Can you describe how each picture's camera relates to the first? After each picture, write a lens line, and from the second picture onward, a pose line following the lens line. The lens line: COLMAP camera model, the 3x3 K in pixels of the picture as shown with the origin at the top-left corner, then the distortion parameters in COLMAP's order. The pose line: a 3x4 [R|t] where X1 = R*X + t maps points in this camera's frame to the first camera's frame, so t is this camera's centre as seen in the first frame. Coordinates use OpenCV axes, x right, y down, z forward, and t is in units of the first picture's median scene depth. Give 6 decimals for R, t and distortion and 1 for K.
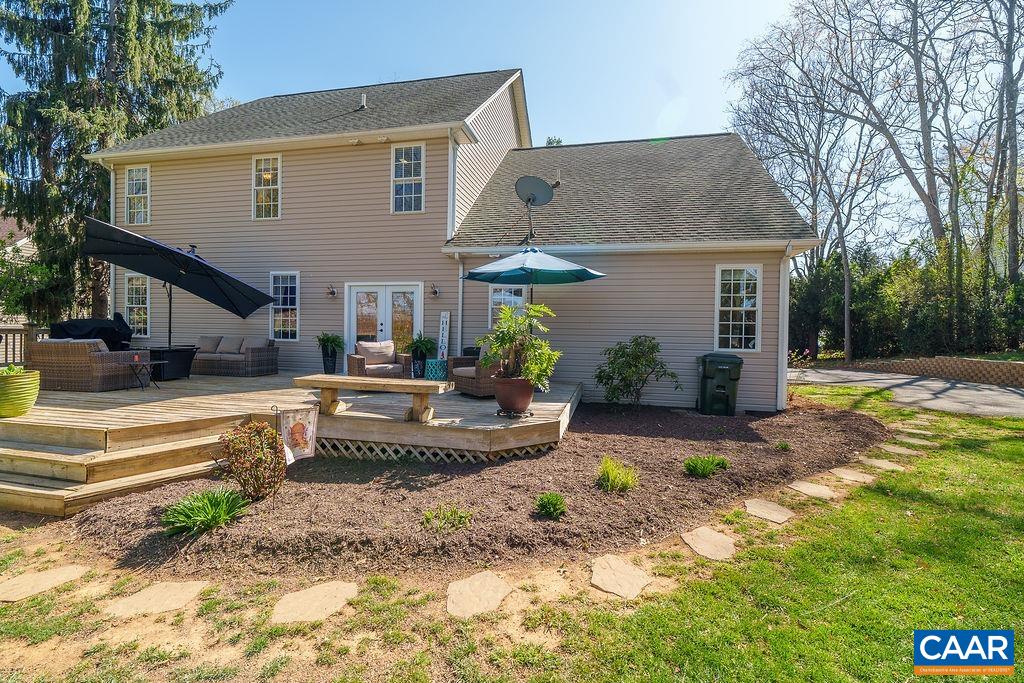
lens RADIAL K [[459.6, 0, 508.6], [0, 459.6, 336.8], [0, 0, 1]] dist [-0.006272, 0.001666]
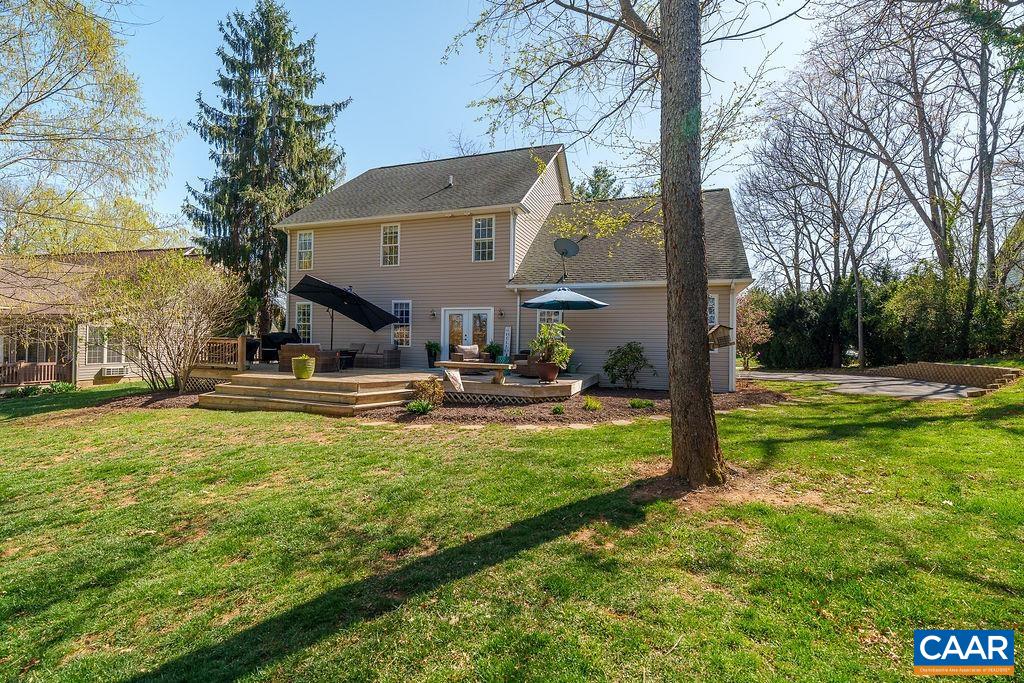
lens RADIAL K [[459.6, 0, 510.0], [0, 459.6, 337.4], [0, 0, 1]] dist [-0.006272, 0.001666]
pose [[0.993168, -0.001464, -0.116681, 0.042527], [-0.001564, 0.999664, -0.025860, 0.018425], [0.116680, 0.025866, 0.992833, -0.479749]]
